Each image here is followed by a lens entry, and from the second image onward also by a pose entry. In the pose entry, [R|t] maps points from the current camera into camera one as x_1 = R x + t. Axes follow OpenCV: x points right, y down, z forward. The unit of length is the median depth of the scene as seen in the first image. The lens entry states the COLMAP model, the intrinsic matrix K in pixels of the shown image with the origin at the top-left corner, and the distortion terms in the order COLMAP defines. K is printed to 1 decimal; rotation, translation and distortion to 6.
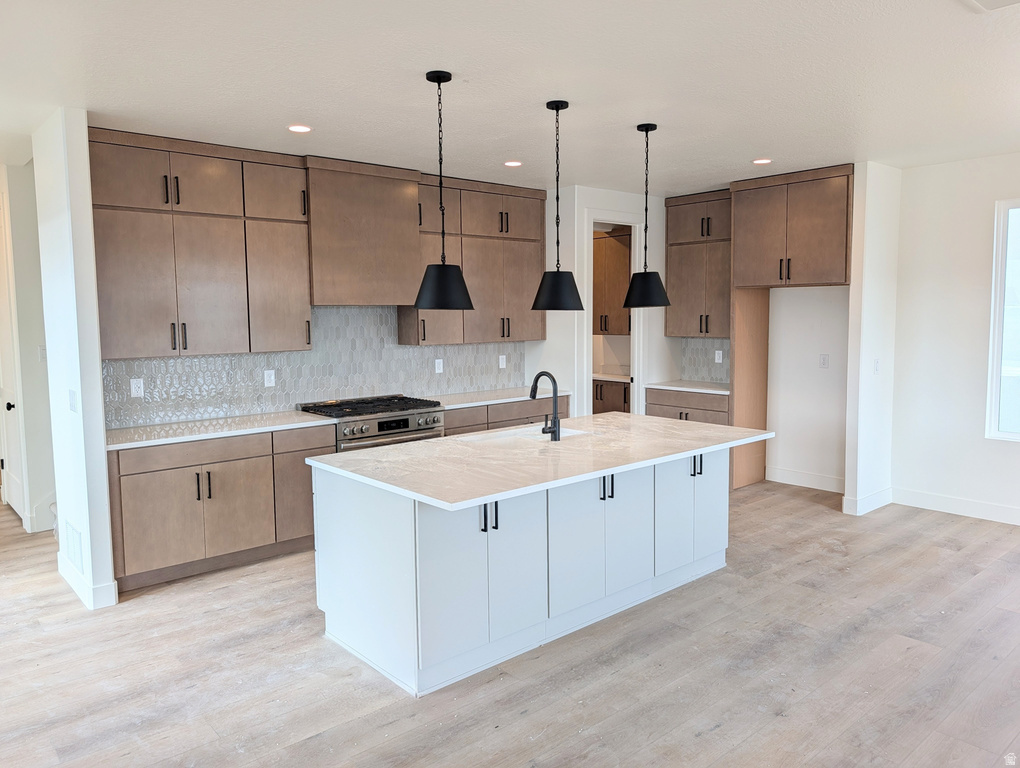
lens RADIAL K [[736.6, 0, 519.3], [0, 736.6, 375.1], [0, 0, 1]] dist [0.027032, -0.025949]
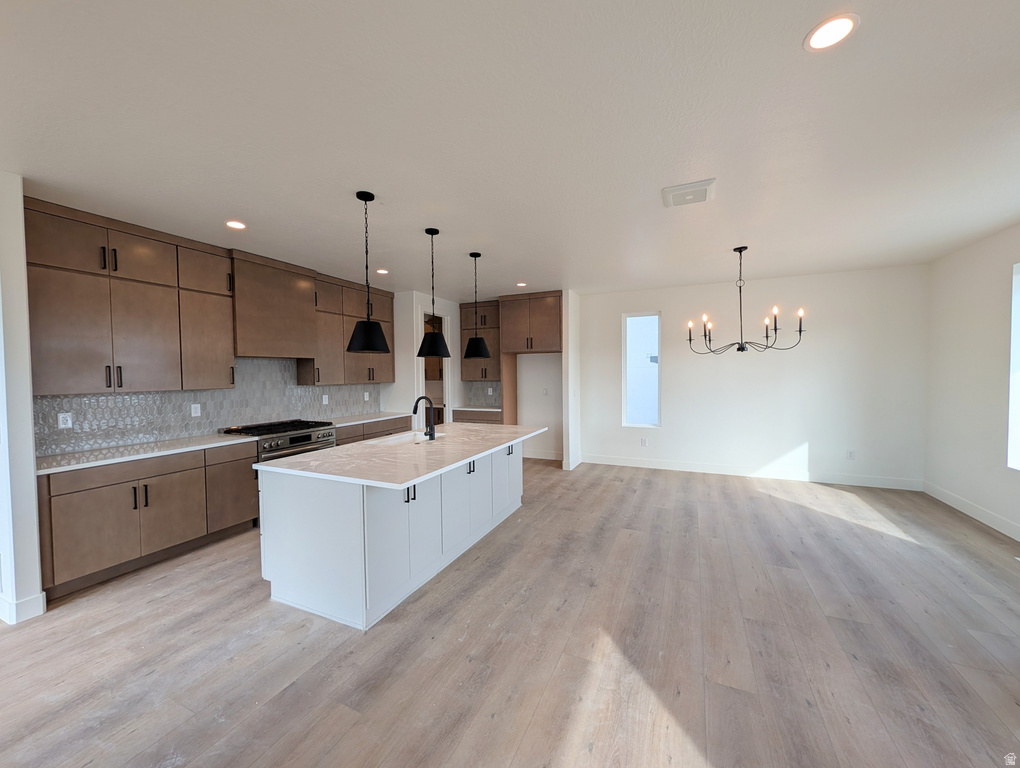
lens RADIAL K [[395.0, 0, 511.4], [0, 395.0, 385.9], [0, 0, 1]] dist [0.000787, 0.000550]
pose [[0.913471, -0.012686, 0.406706, -0.123453], [0.036546, 0.998032, -0.050953, 0.020468], [-0.405259, 0.061408, 0.912137, 0.132118]]
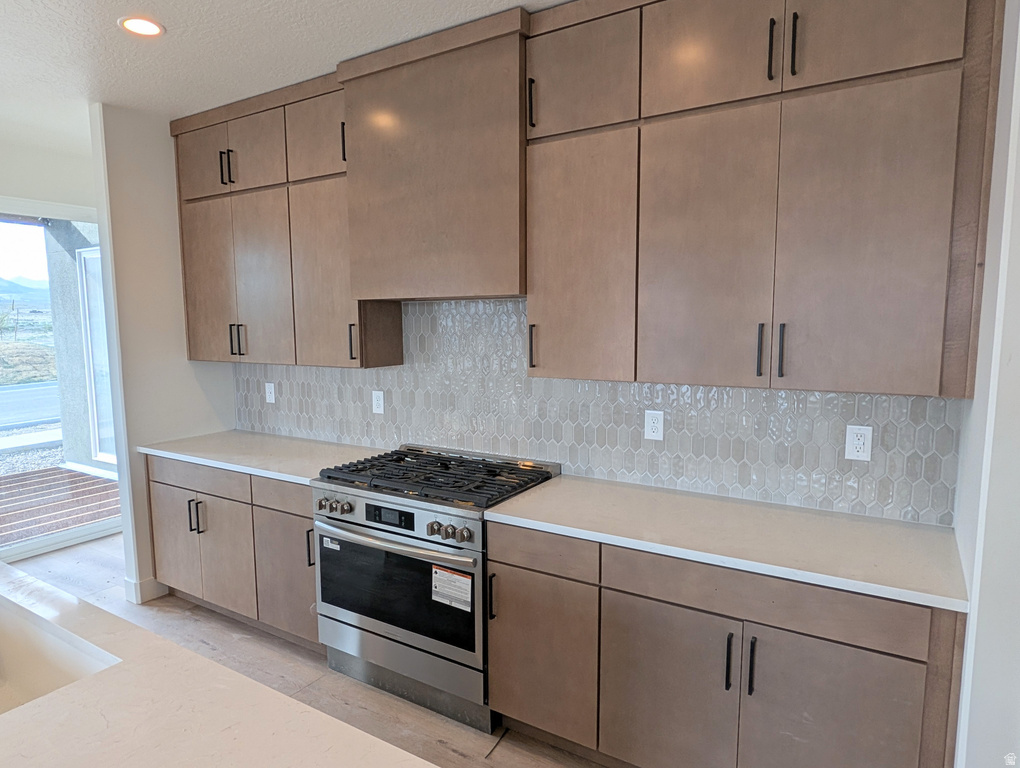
lens RADIAL K [[632.6, 0, 503.4], [0, 632.6, 389.7], [0, 0, 1]] dist [0.001085, -0.000165]
pose [[0.274137, 0.117359, -0.954503, 0.334797], [-0.078048, 0.991967, 0.099550, -0.091594], [0.958518, 0.047207, 0.281094, 1.090022]]
